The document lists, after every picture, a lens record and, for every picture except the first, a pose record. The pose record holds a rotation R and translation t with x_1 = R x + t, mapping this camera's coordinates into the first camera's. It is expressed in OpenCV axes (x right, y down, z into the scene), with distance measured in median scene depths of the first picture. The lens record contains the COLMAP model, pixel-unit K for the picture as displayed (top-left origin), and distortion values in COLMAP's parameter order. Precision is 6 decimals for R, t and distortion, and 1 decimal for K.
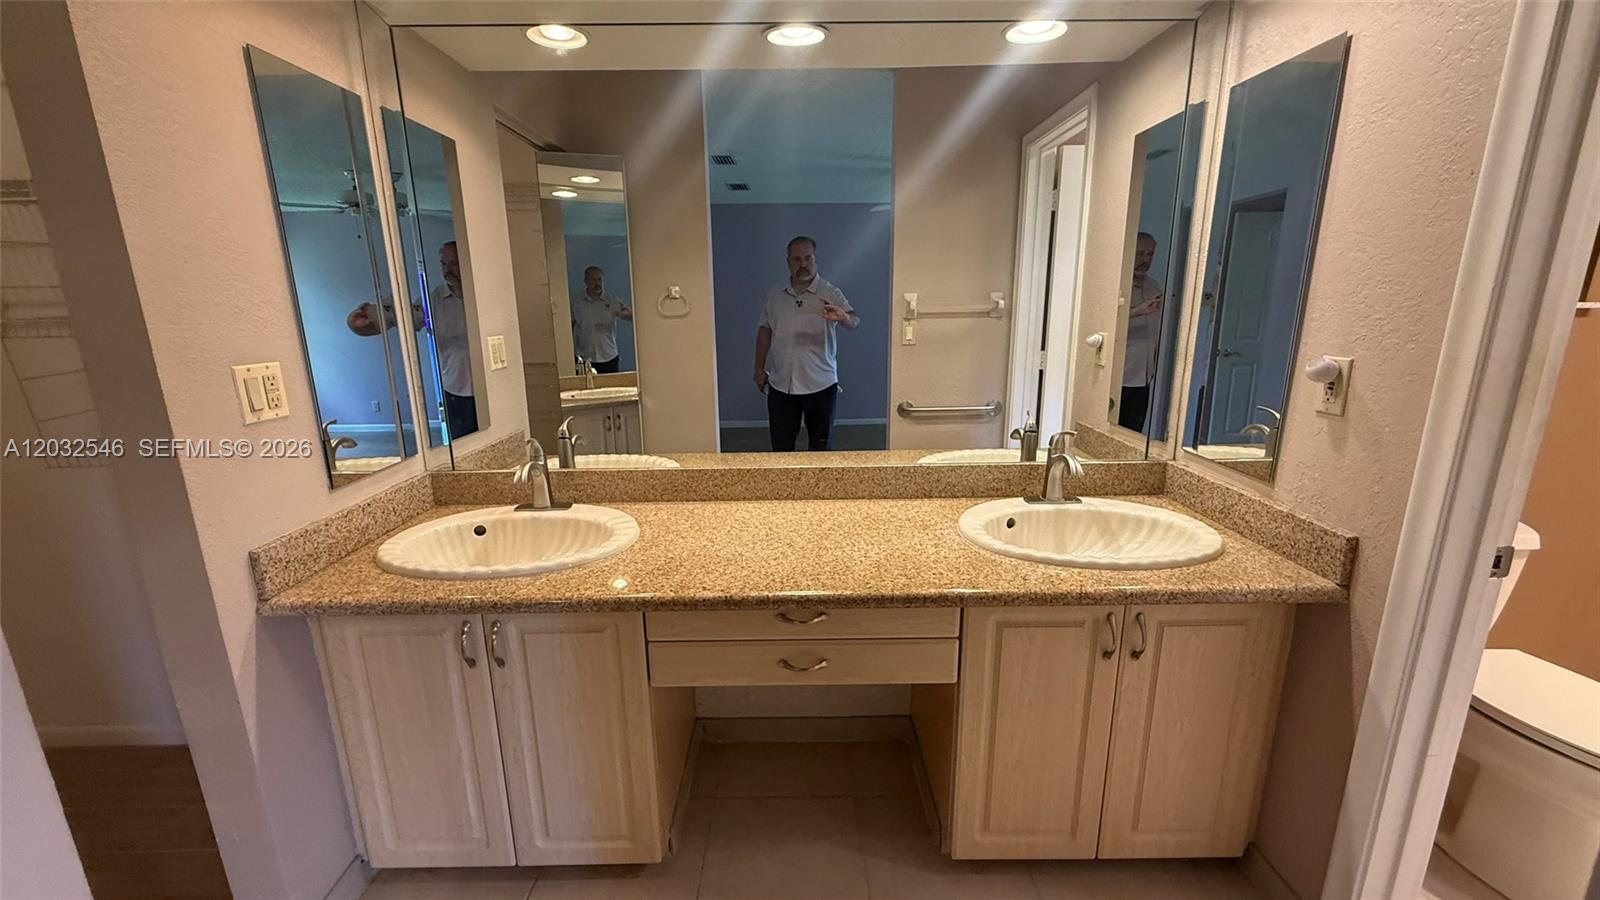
lens RADIAL K [[638.5, 0, 798.0], [0, 638.5, 450.6], [0, 0, 1]] dist [0.002558, 0.000005]
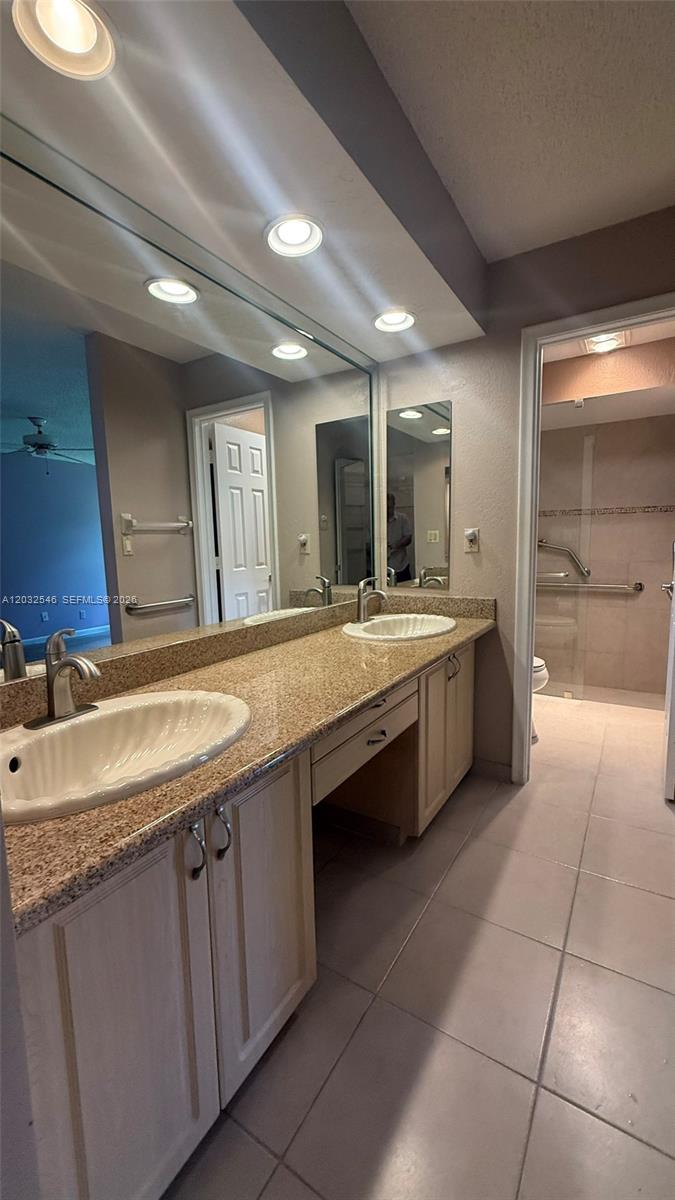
lens RADIAL K [[478.9, 0, 336.6], [0, 478.9, 600.8], [0, 0, 1]] dist [0.002558, 0.000005]
pose [[0.528753, -0.102819, 0.842525, -0.712030], [0.211050, 0.977386, -0.013174, 0.026868], [-0.822118, 0.184781, 0.538496, 0.356425]]
